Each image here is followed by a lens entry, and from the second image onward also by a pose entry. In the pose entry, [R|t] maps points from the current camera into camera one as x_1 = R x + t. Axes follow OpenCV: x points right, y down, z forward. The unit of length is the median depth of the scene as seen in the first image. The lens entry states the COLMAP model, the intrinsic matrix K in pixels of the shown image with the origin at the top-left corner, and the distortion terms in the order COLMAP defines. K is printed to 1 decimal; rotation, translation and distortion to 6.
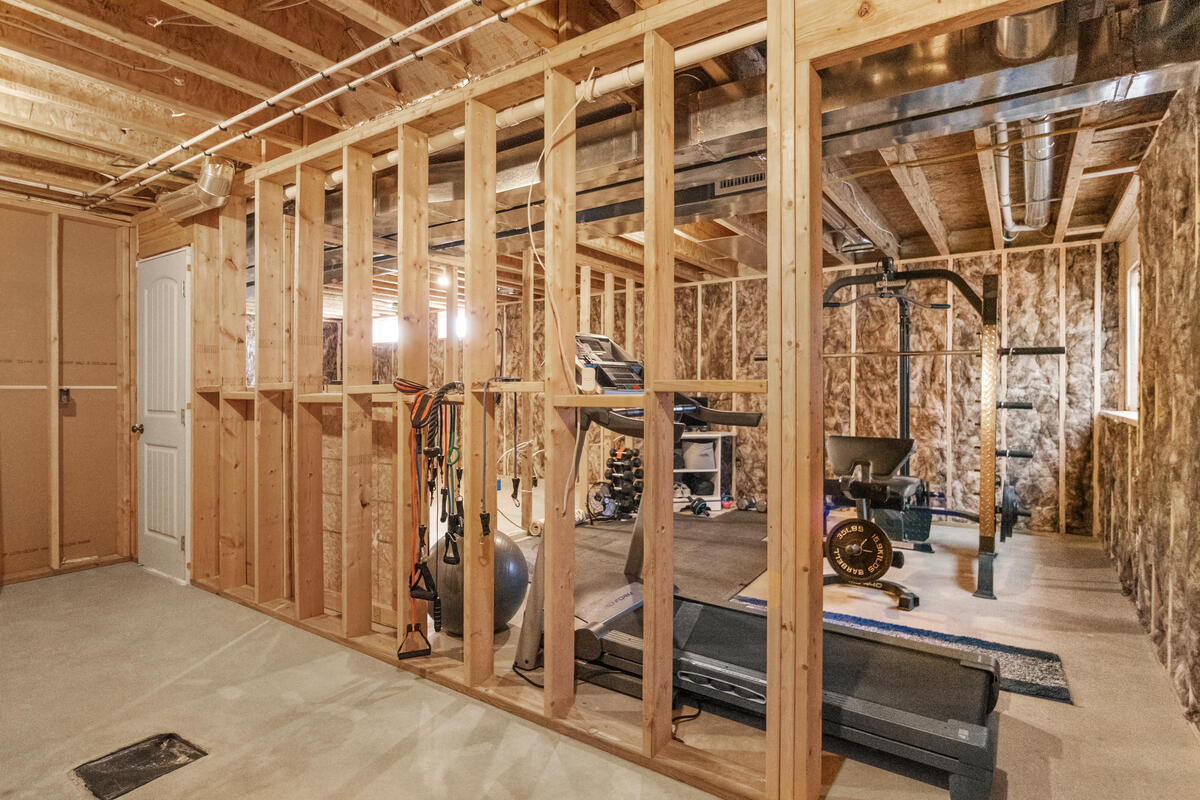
lens RADIAL K [[613.4, 0, 600.0], [0, 613.4, 395.9], [0, 0, 1]] dist [-0.010991, -0.000668]
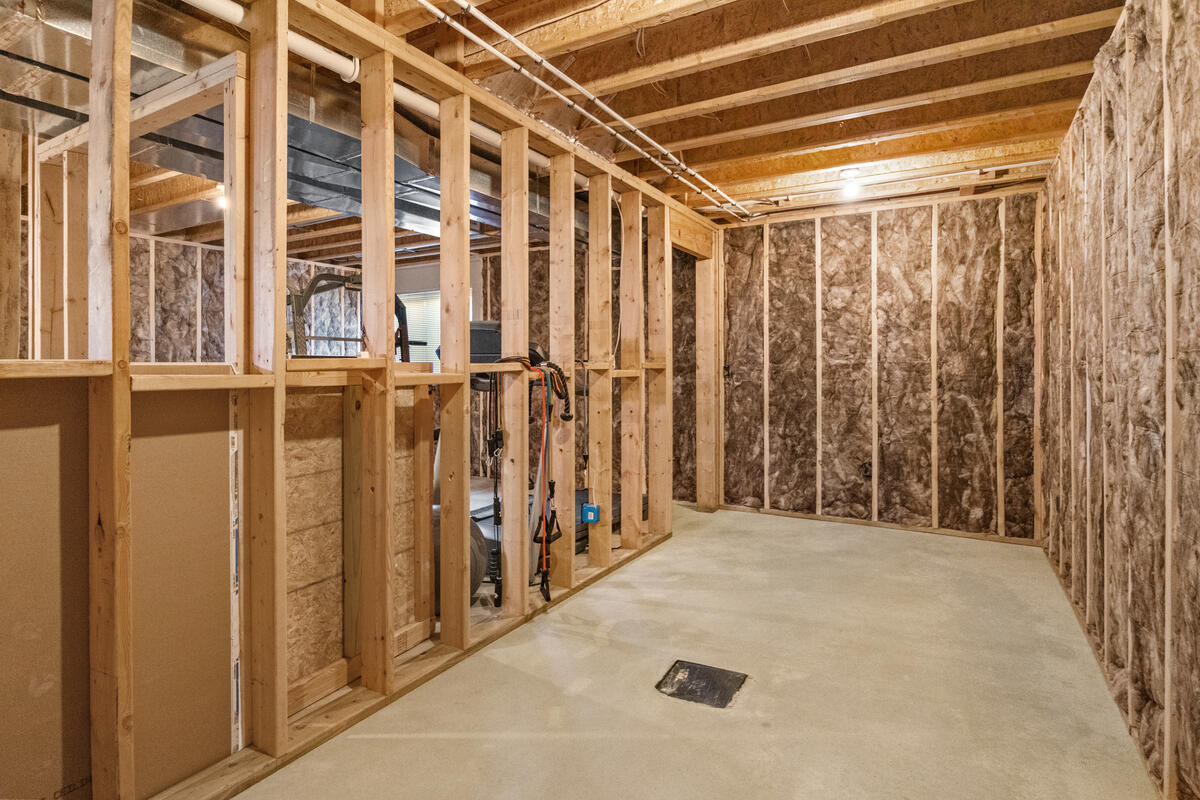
lens RADIAL K [[613.4, 0, 598.9], [0, 613.4, 366.7], [0, 0, 1]] dist [-0.010991, -0.000668]
pose [[-0.068498, -0.002394, 0.997648, -1.160965], [0.010259, 0.999943, 0.003104, -0.014107], [-0.997598, 0.010448, -0.068470, 0.761439]]
